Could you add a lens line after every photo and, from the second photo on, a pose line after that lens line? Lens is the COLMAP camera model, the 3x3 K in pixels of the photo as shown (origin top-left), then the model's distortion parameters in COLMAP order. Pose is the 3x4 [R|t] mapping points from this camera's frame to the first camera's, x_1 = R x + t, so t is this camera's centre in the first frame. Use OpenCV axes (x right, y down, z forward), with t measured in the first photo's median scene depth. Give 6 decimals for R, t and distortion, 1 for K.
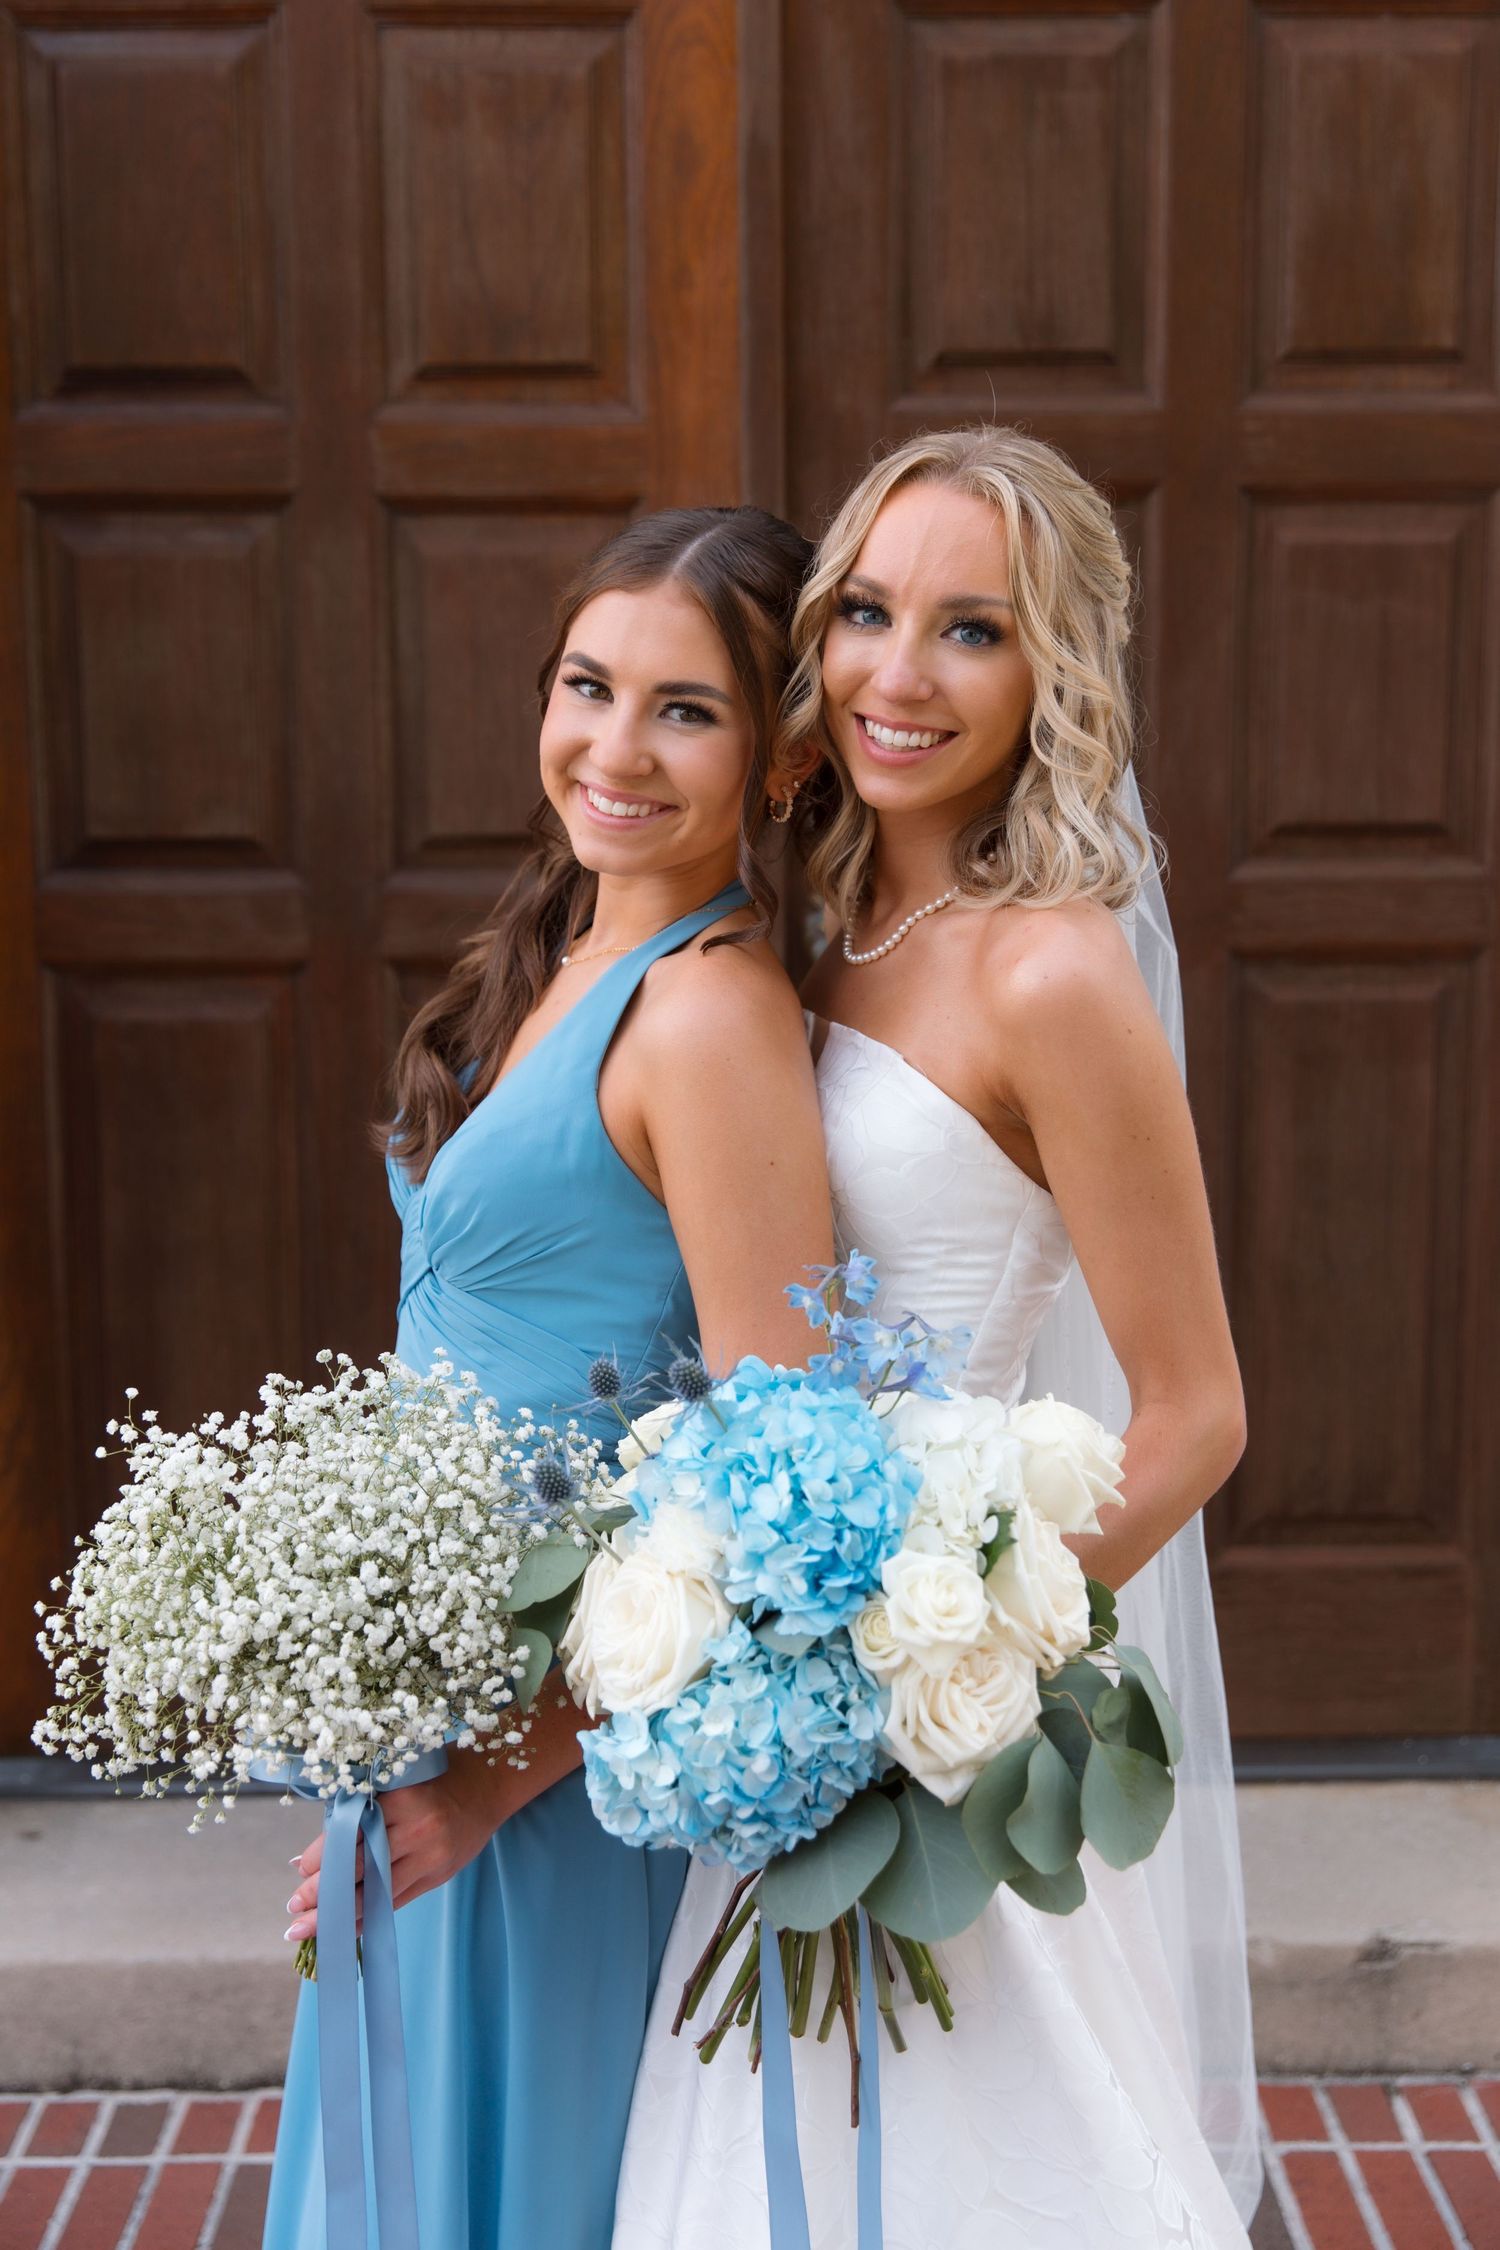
lens RADIAL K [[2664.3, 0, 782.1], [0, 2664.3, 1060.5], [0, 0, 1]] dist [0.001483, 0.000000]
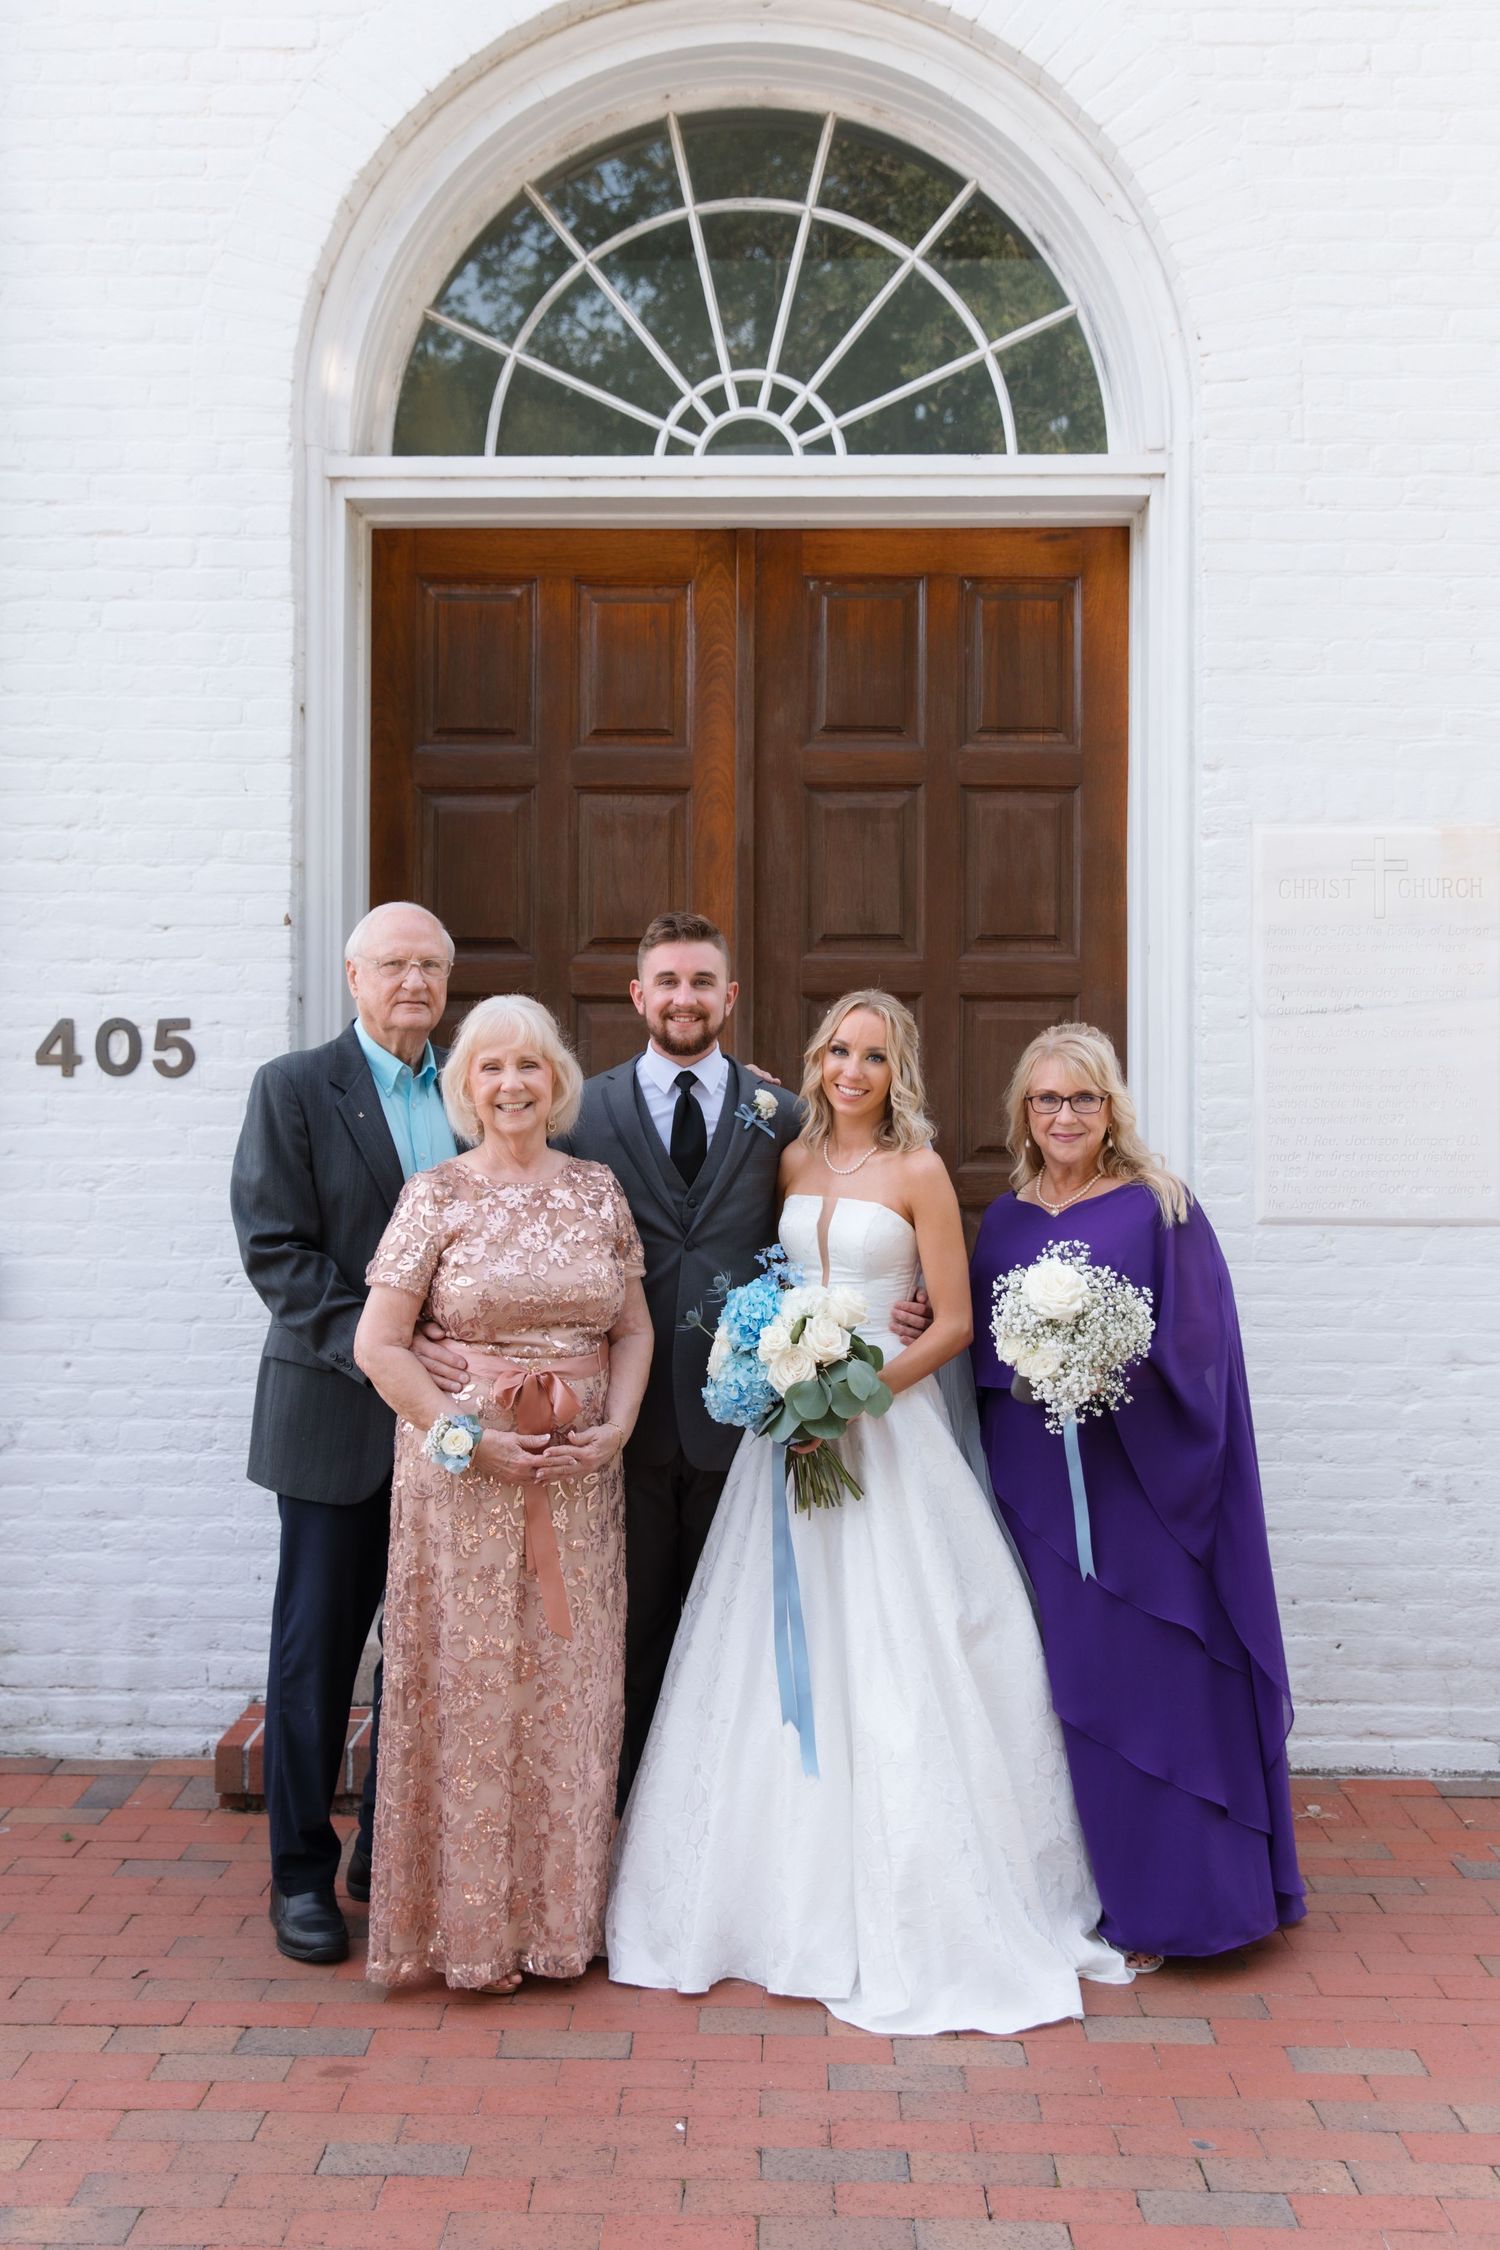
lens RADIAL K [[2421.2, 0, 728.7], [0, 2421.2, 1040.9], [0, 0, 1]] dist [0.009576, 0.000000]
pose [[0.999547, 0.010517, -0.028206, 0.037967], [-0.014965, 0.986606, -0.162431, 0.155725], [0.026120, 0.162779, 0.986317, -1.004859]]
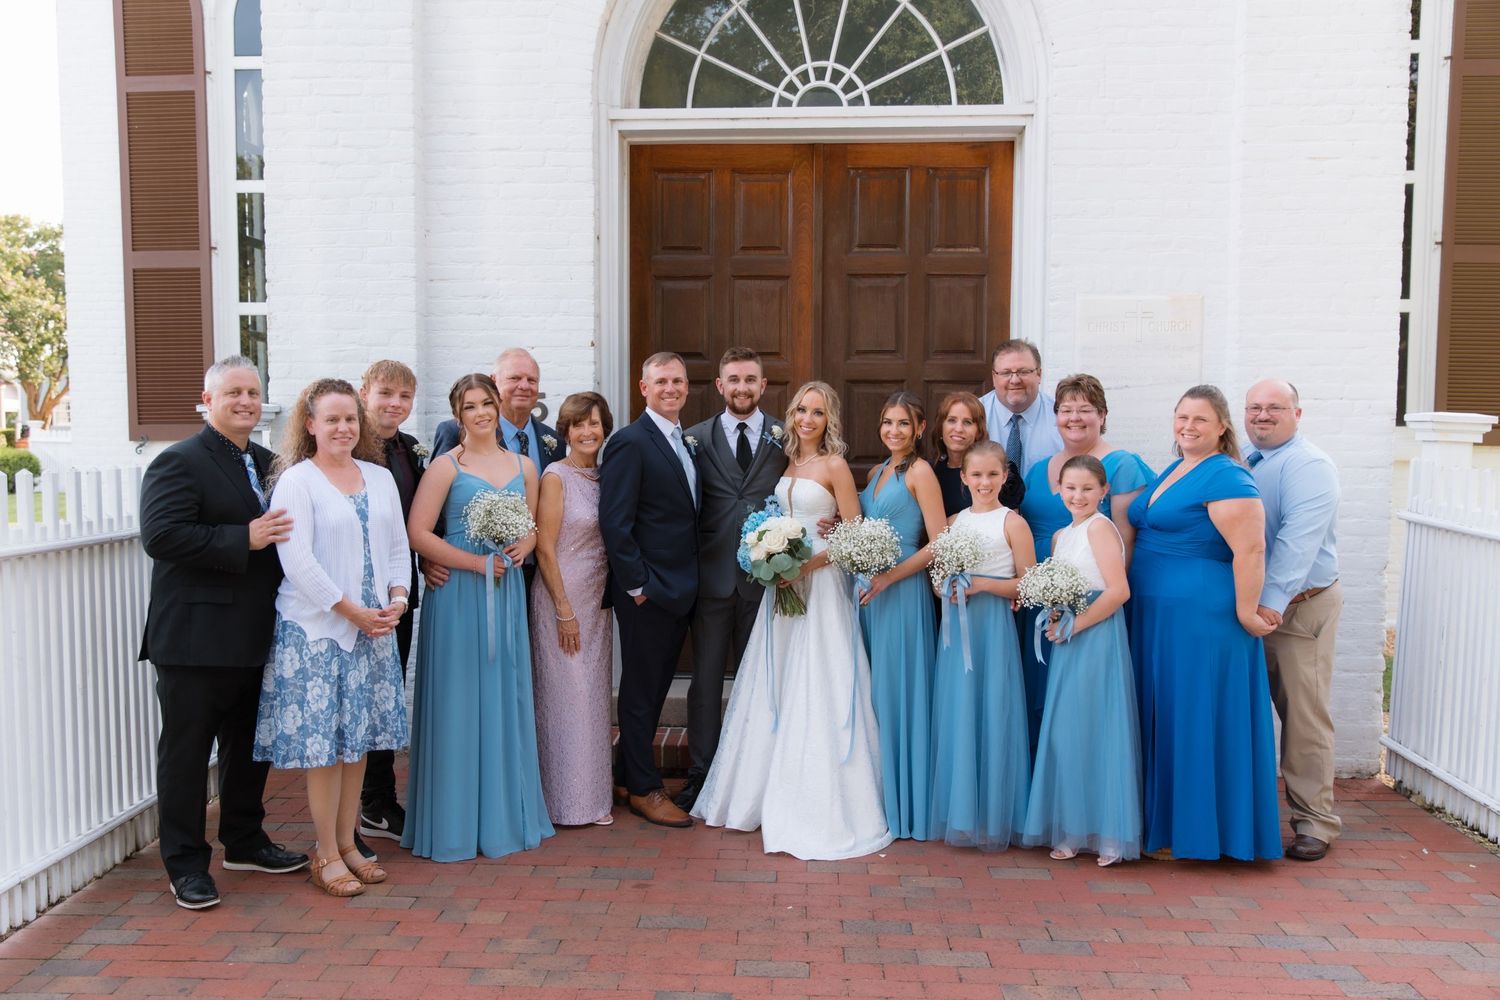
lens RADIAL K [[1281.0, 0, 732.7], [0, 1281.0, 498.2], [0, 0, 1]] dist [0.001089, 0.008865]
pose [[0.998070, 0.014359, -0.060411, -0.015335], [-0.019645, 0.995942, -0.087833, 0.176166], [0.058904, 0.088850, 0.994302, -1.138248]]
